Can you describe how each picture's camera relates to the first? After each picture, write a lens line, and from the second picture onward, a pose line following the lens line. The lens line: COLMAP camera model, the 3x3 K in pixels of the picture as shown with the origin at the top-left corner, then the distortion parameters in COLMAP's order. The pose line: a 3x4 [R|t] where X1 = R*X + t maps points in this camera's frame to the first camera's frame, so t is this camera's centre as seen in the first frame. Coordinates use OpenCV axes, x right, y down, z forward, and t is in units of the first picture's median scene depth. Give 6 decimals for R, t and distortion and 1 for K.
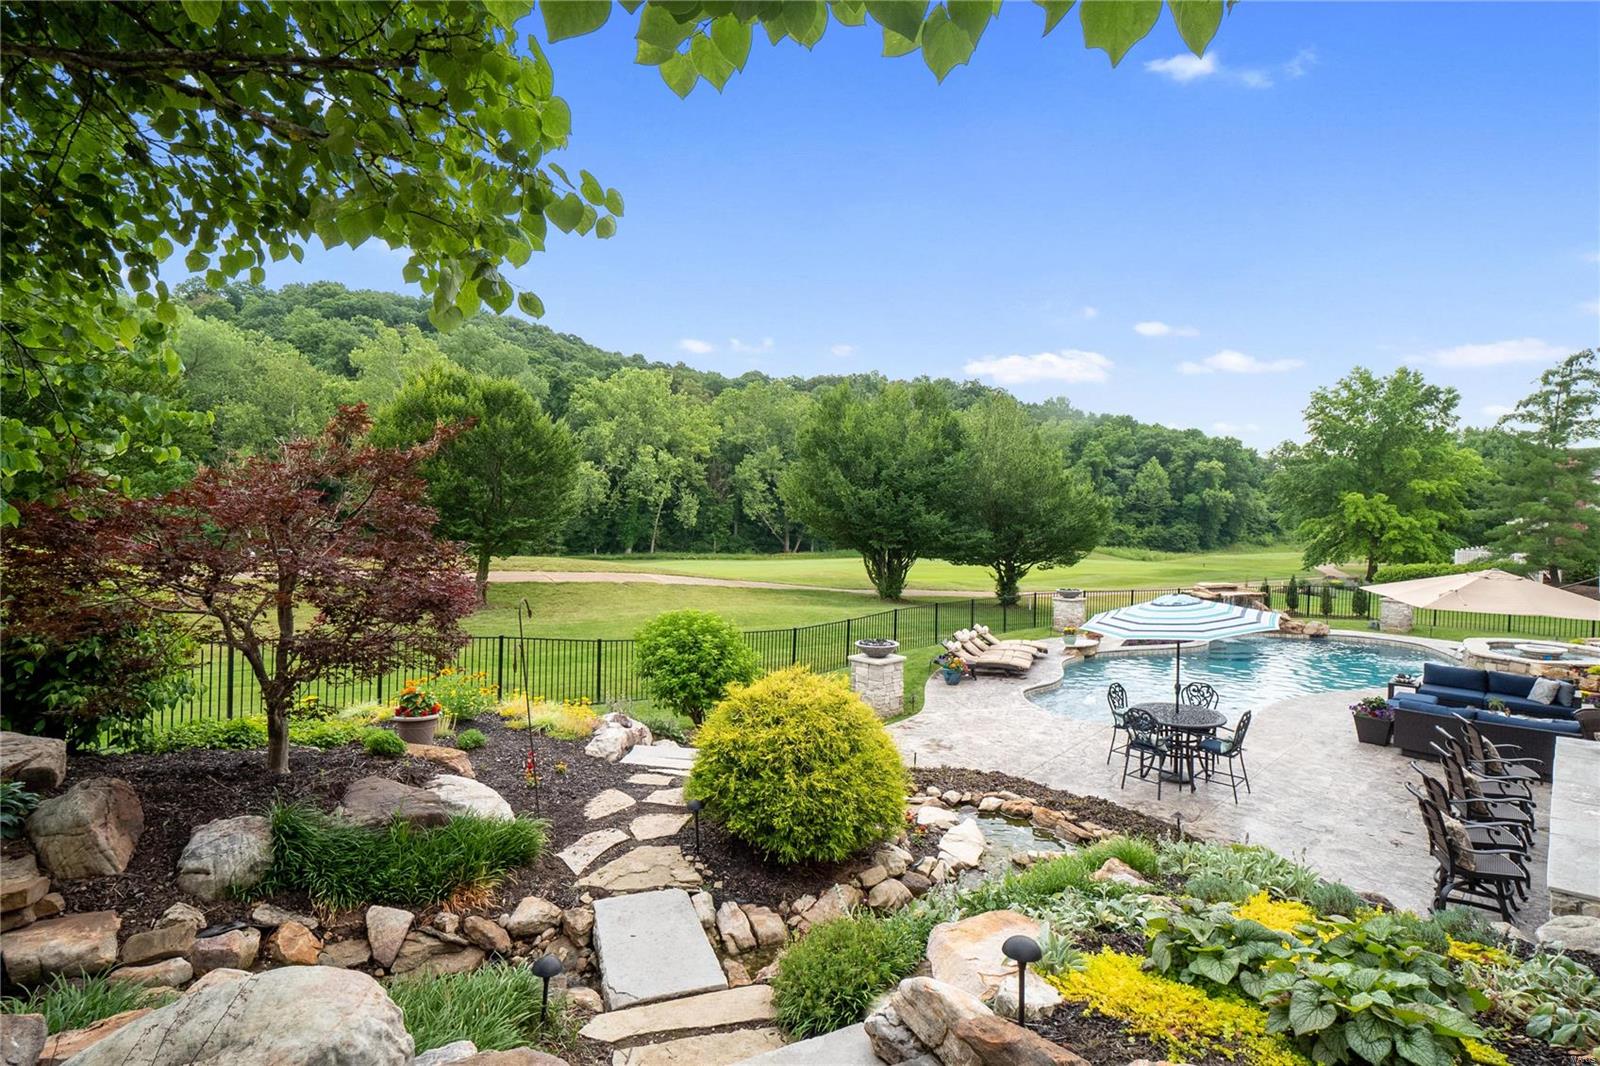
lens RADIAL K [[744.7, 0, 800.9], [0, 744.7, 534.7], [0, 0, 1]] dist [-0.015990, -0.000466]
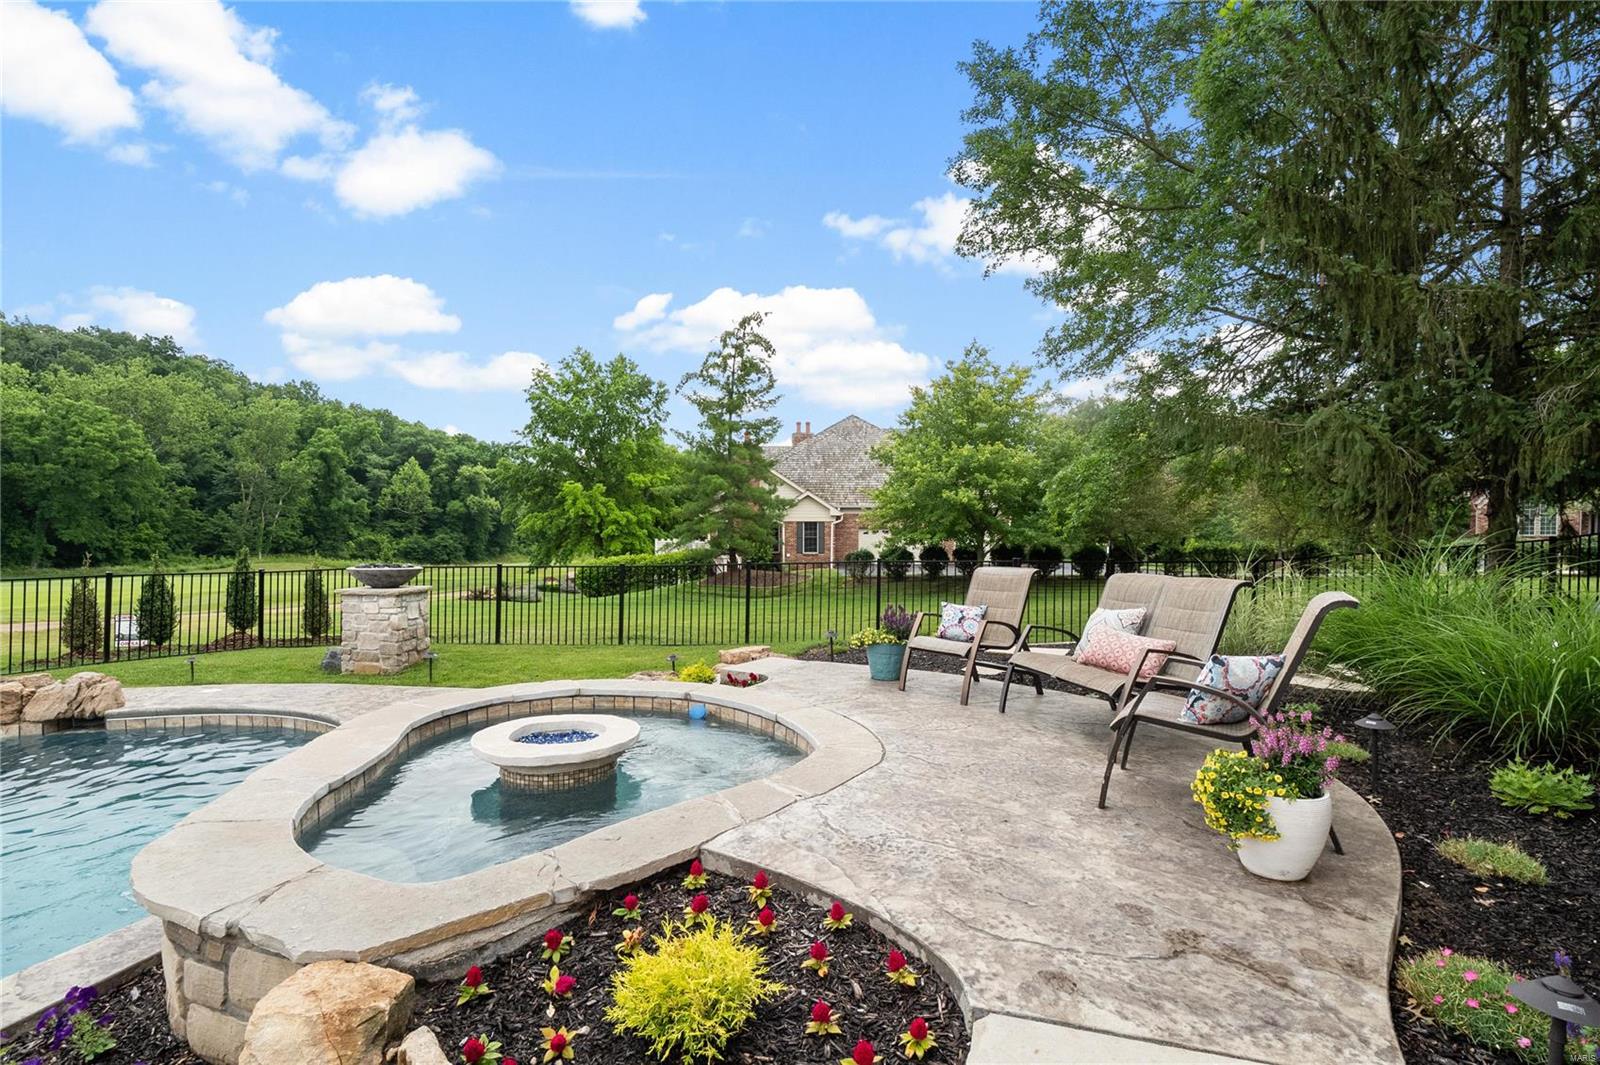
lens RADIAL K [[771.2, 0, 805.3], [0, 771.2, 546.5], [0, 0, 1]] dist [-0.001268, -0.000078]
pose [[0.642000, -0.010132, 0.766638, 0.203145], [0.017310, 0.999849, -0.001281, 0.022771], [-0.766509, 0.014093, 0.642078, 0.183524]]
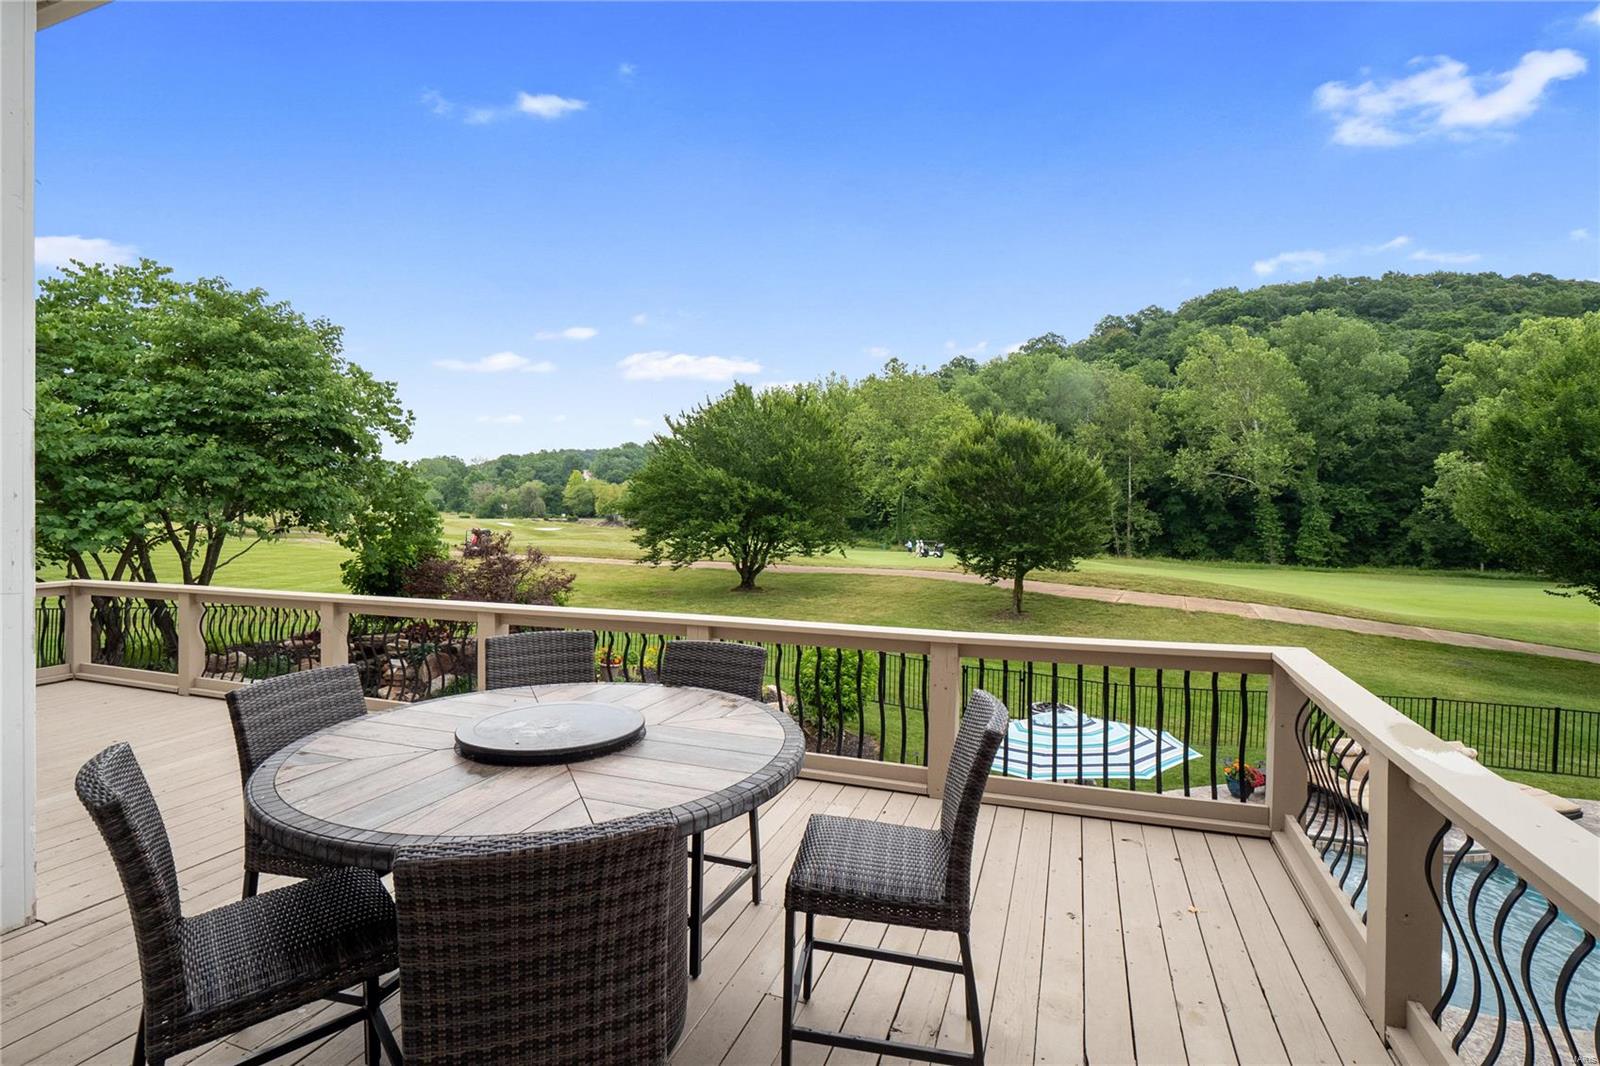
lens RADIAL K [[744.7, 0, 800.9], [0, 744.7, 534.7], [0, 0, 1]] dist [-0.015990, -0.000466]
pose [[0.443733, 0.029642, -0.895669, 0.145943], [-0.023571, 0.999493, 0.021401, -0.015444], [0.895849, 0.011615, 0.444207, 0.055740]]
